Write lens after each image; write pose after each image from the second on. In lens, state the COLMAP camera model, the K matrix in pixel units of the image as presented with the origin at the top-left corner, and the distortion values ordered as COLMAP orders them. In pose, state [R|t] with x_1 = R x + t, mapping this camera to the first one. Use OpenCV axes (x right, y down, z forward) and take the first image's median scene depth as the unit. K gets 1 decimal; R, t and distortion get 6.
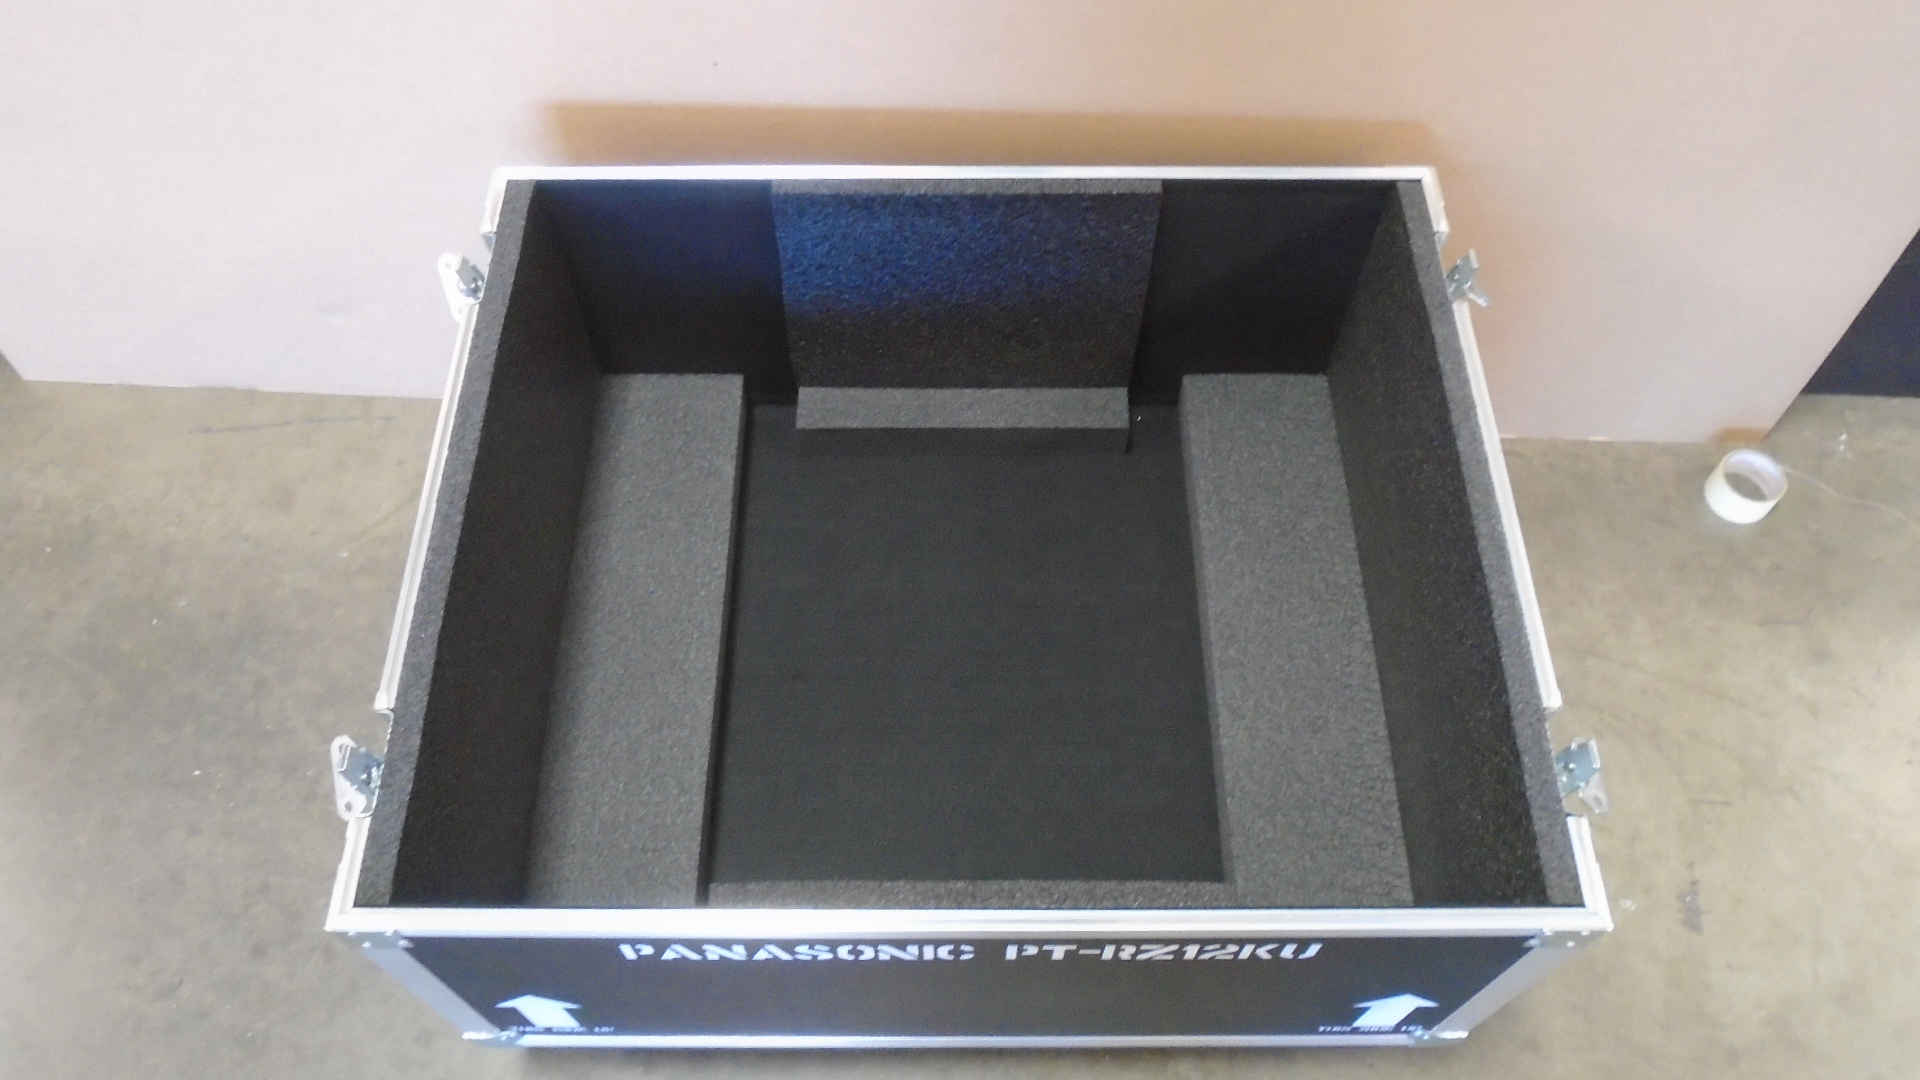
lens RADIAL K [[1502.6, 0, 951.2], [0, 1502.6, 548.2], [0, 0, 1]] dist [-0.022473, 0.013366]
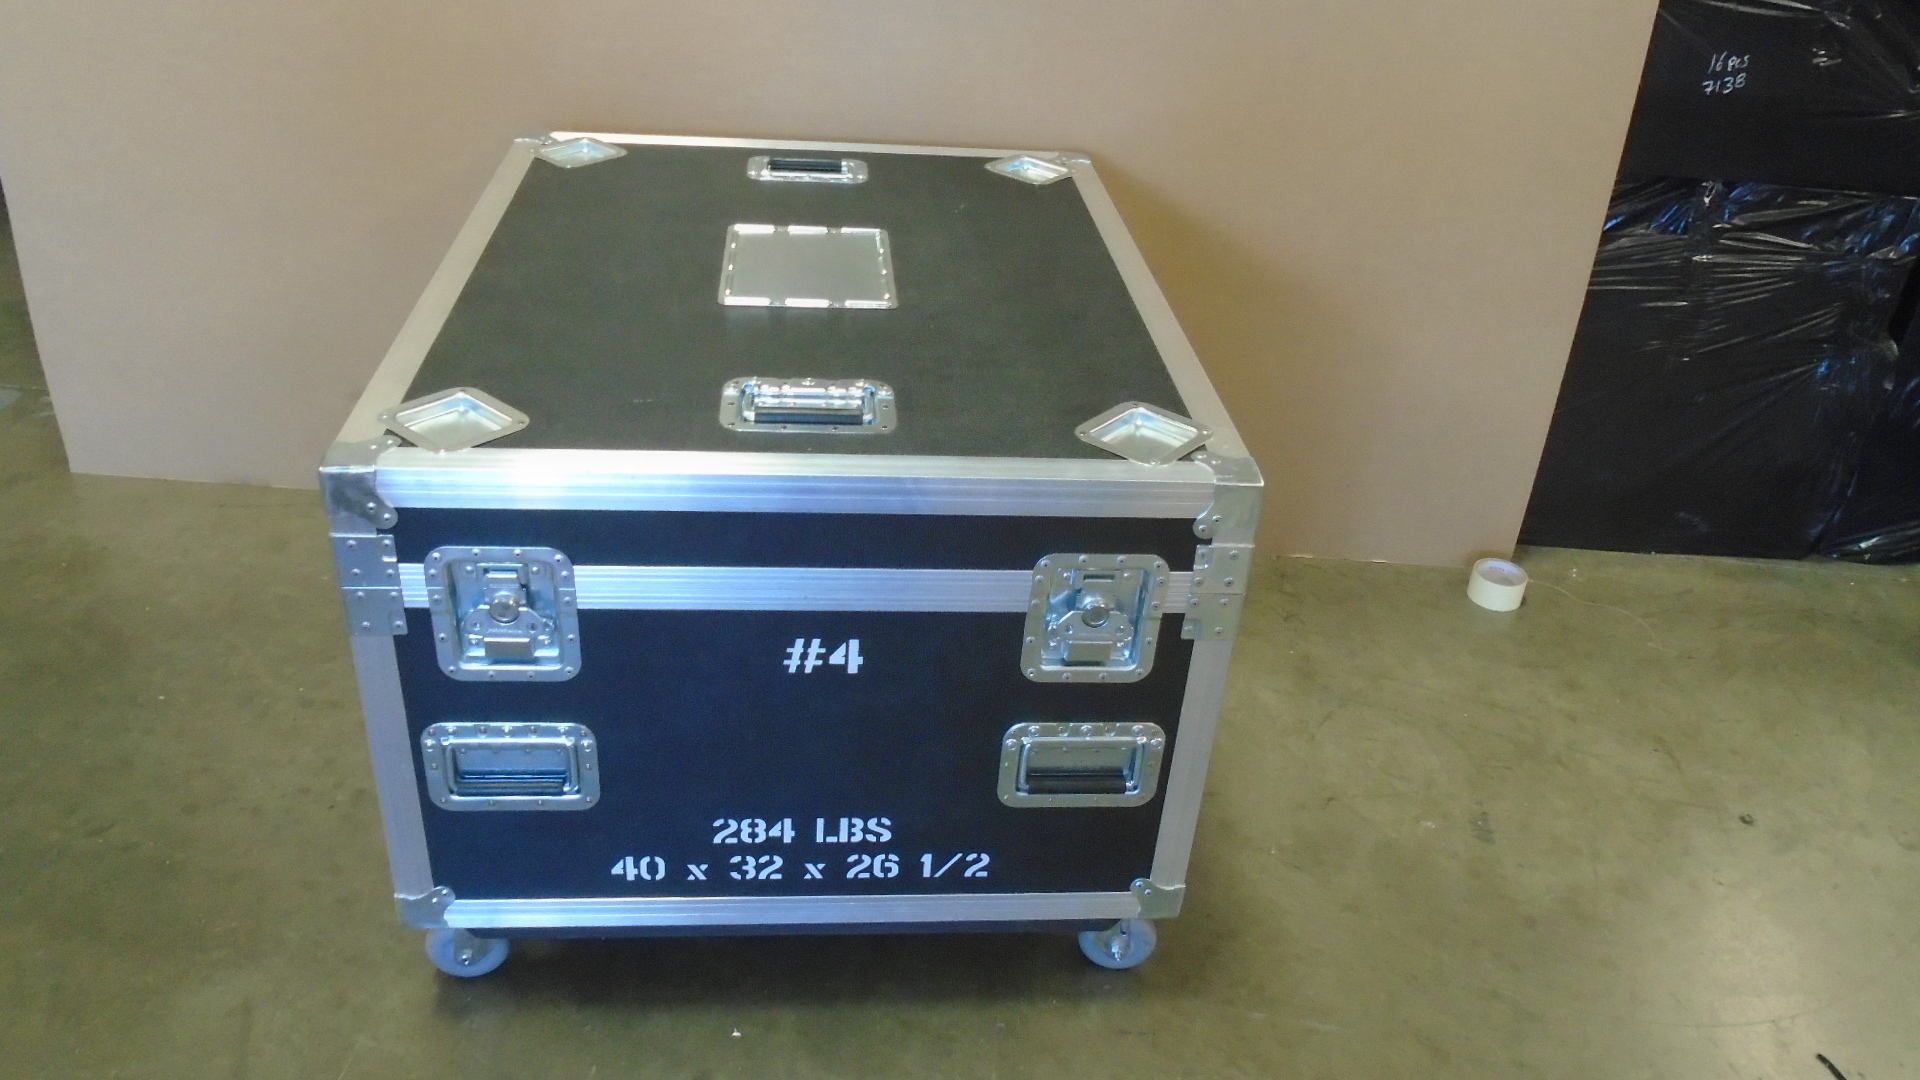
lens RADIAL K [[1502.6, 0, 961.1], [0, 1502.6, 538.6], [0, 0, 1]] dist [-0.022473, 0.013366]
pose [[0.997499, 0.043251, 0.055909, 0.024426], [-0.011793, 0.881694, -0.471674, 0.598105], [-0.069695, 0.469835, 0.879999, -0.083367]]
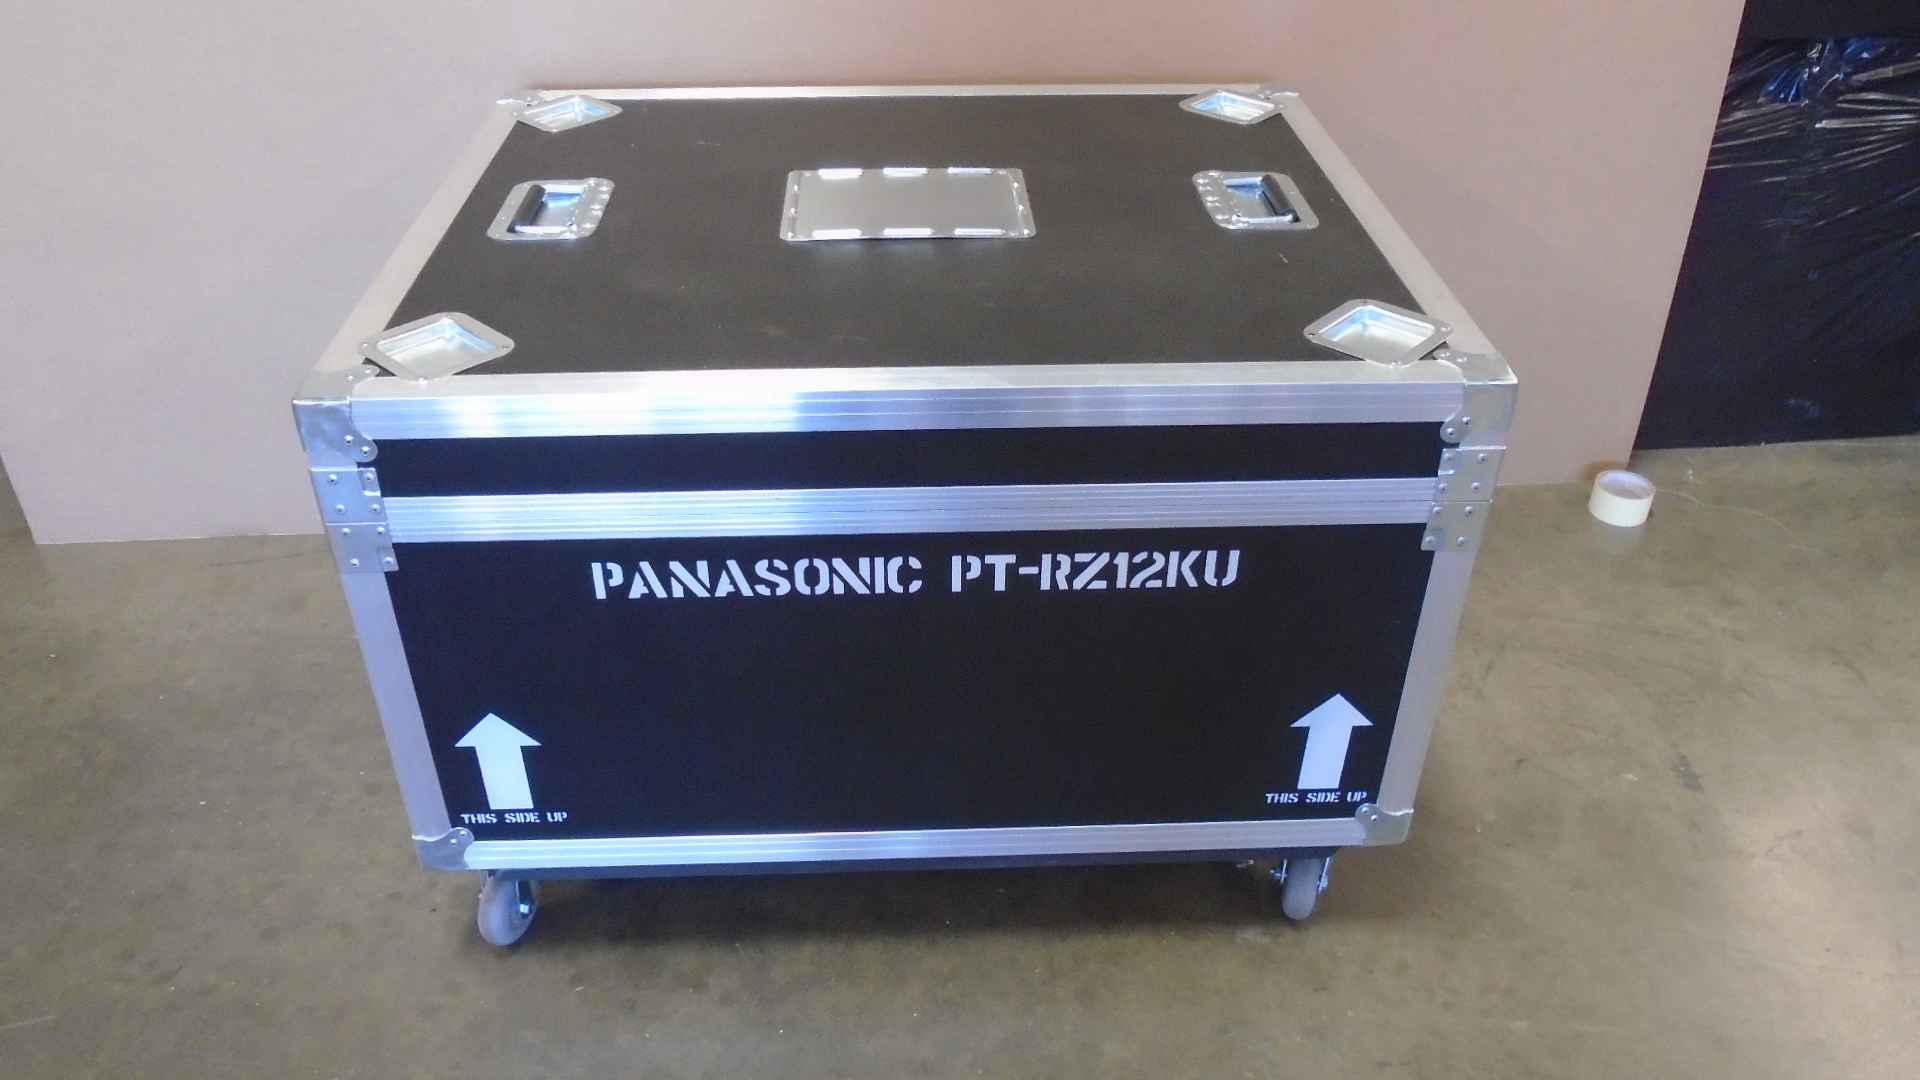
lens RADIAL K [[1502.6, 0, 959.1], [0, 1502.6, 537.6], [0, 0, 1]] dist [-0.022473, 0.013366]
pose [[0.991466, -0.068229, 0.111082, -0.120309], [0.109240, 0.899839, -0.422323, 0.486214], [-0.071141, 0.430853, 0.899613, 0.018065]]
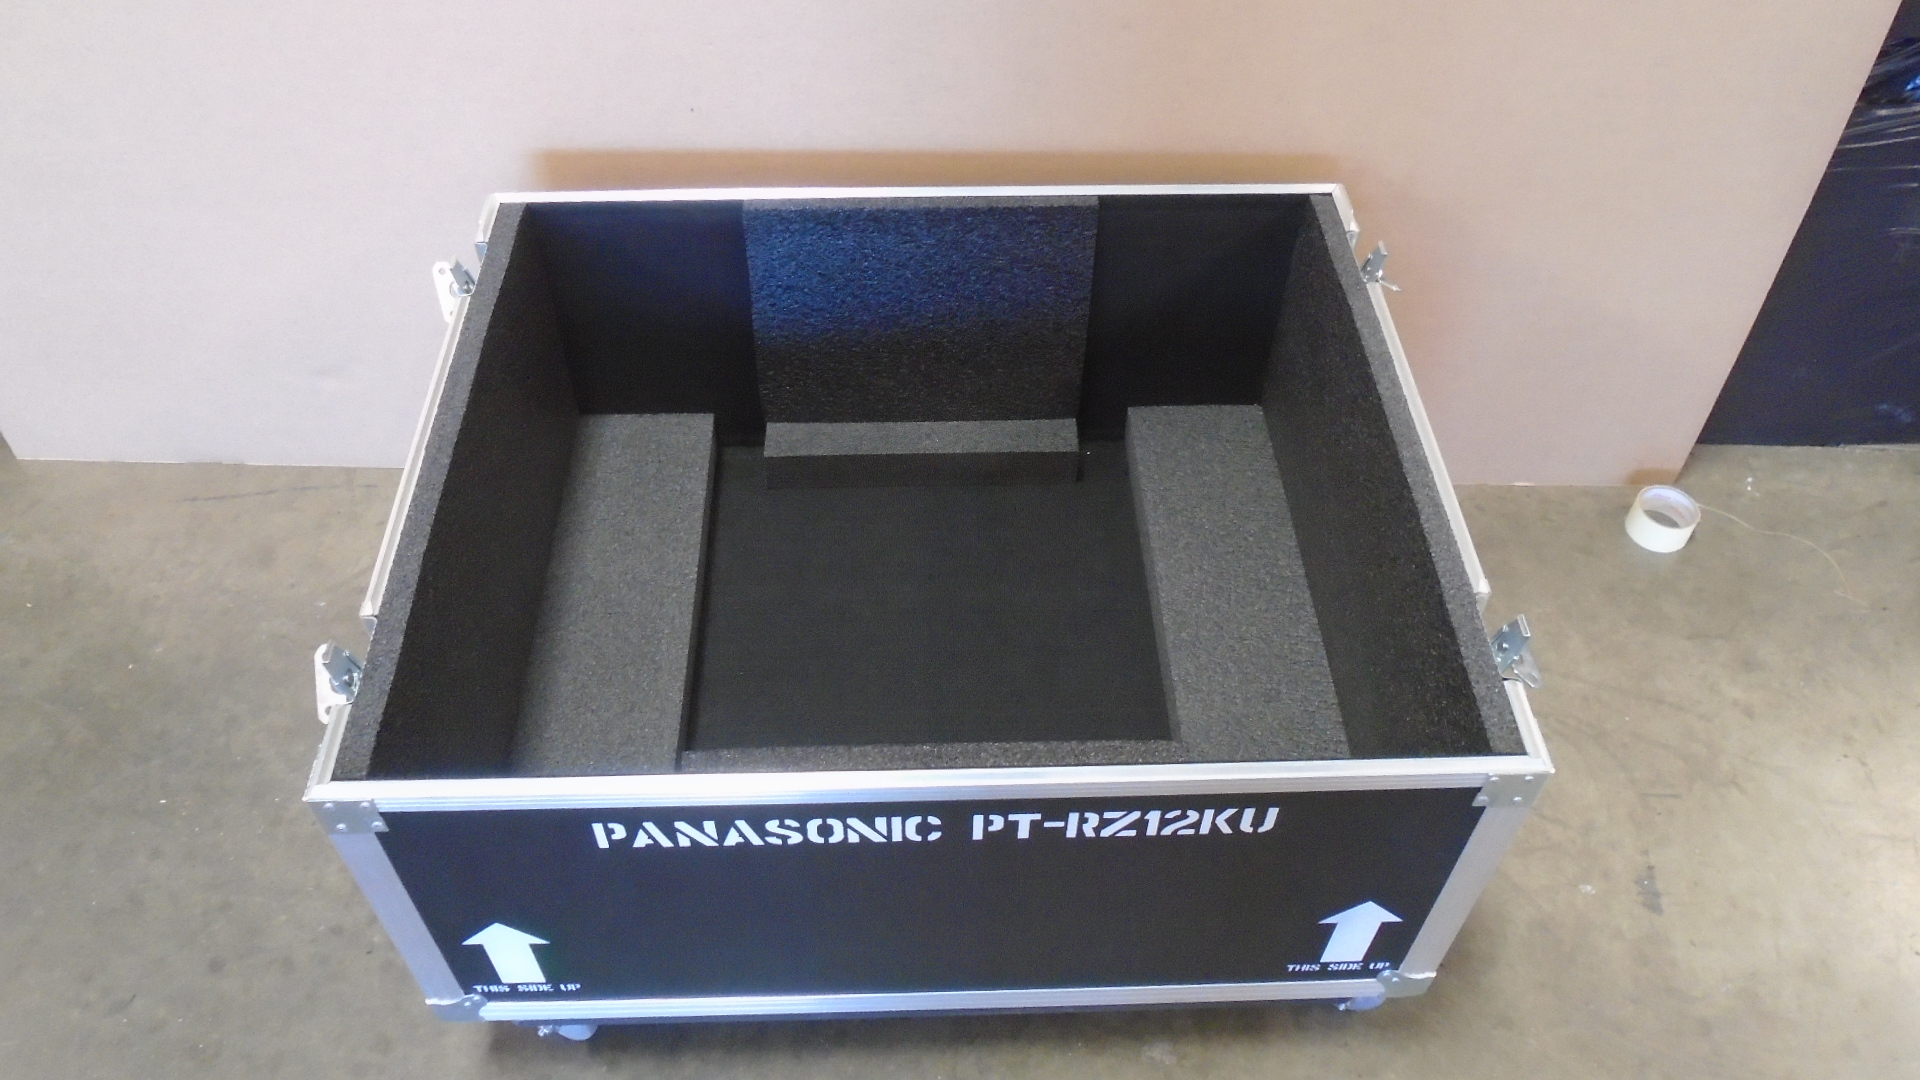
lens RADIAL K [[1502.6, 0, 954.8], [0, 1502.6, 546.2], [0, 0, 1]] dist [-0.022473, 0.013366]
pose [[0.999414, -0.018073, 0.029085, -0.001316], [0.023260, 0.981651, -0.189264, 0.194925], [-0.025130, 0.189830, 0.981495, -0.028488]]
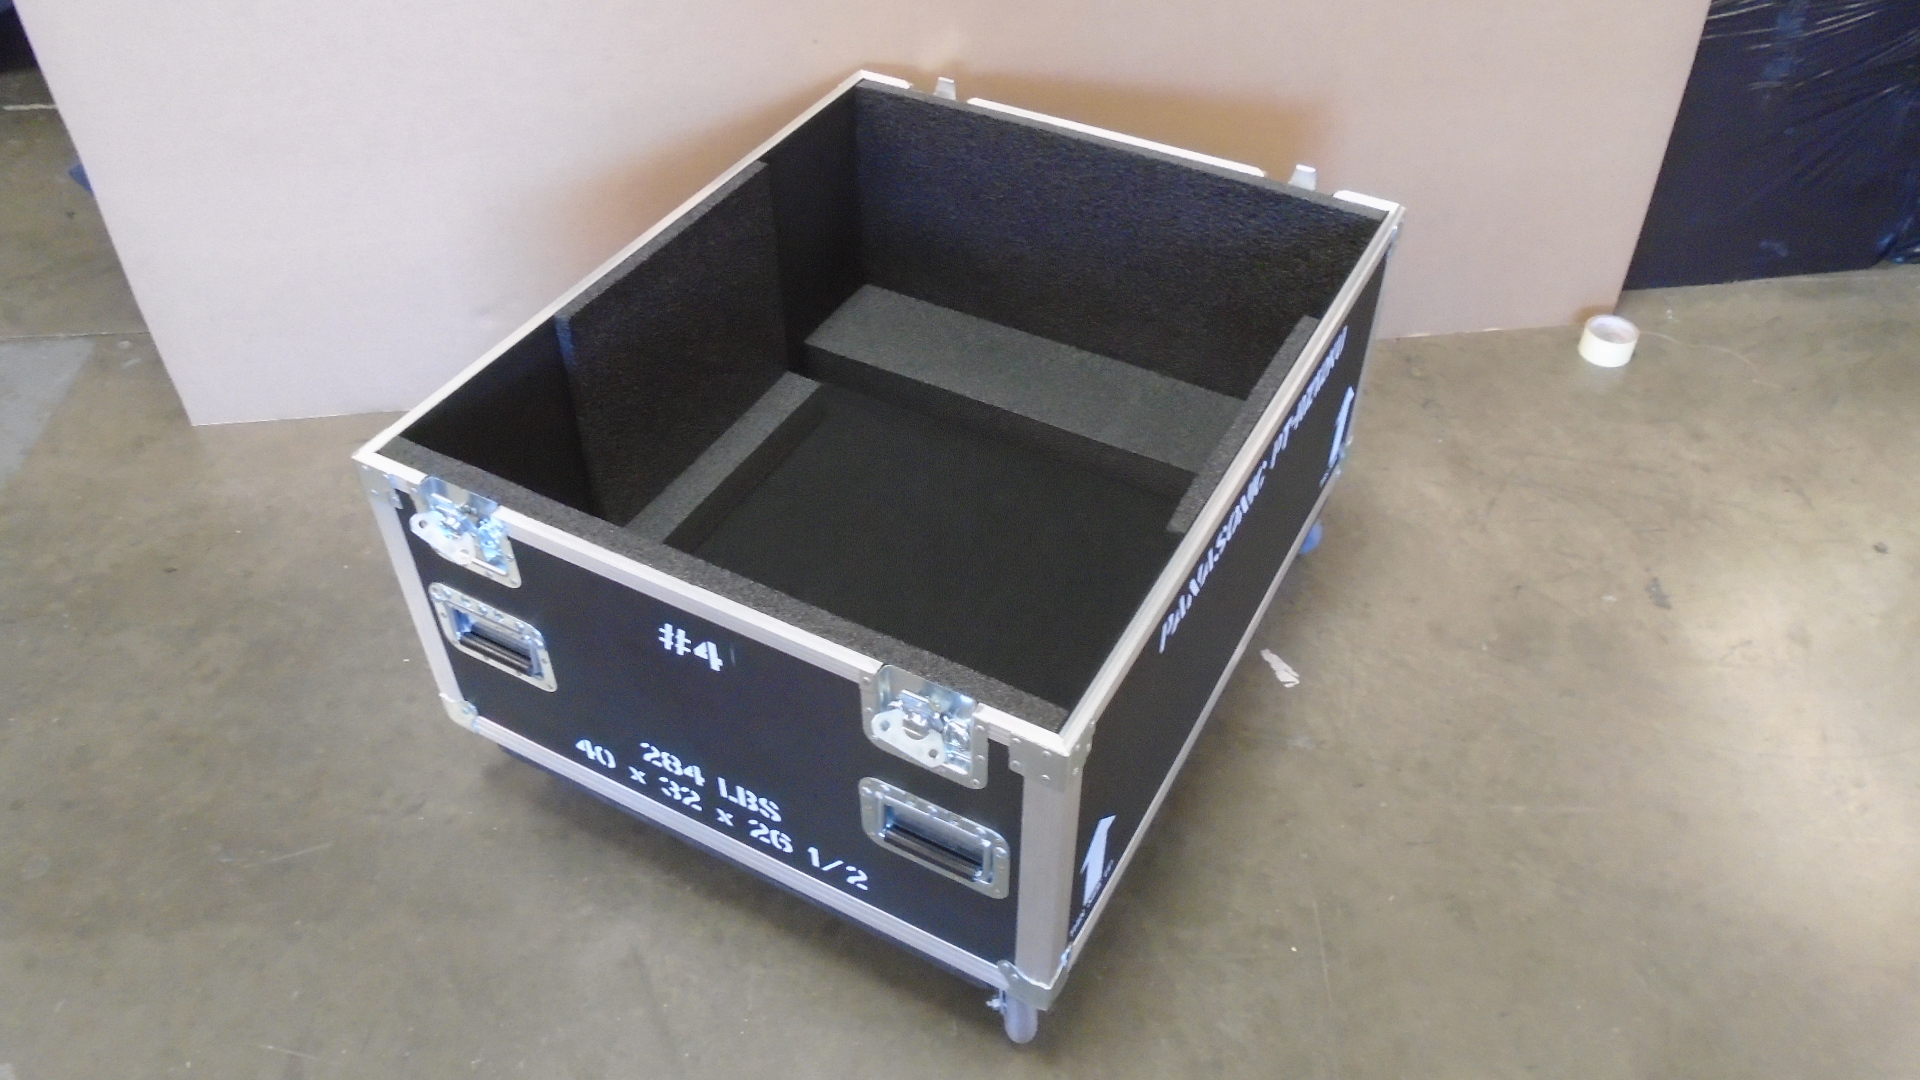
lens RADIAL K [[1502.6, 0, 959.2], [0, 1502.6, 554.2], [0, 0, 1]] dist [-0.022473, 0.013366]
pose [[0.986114, -0.115941, 0.118899, -0.228042], [0.144149, 0.953095, -0.266140, 0.463489], [-0.082465, 0.279584, 0.956573, -0.158446]]
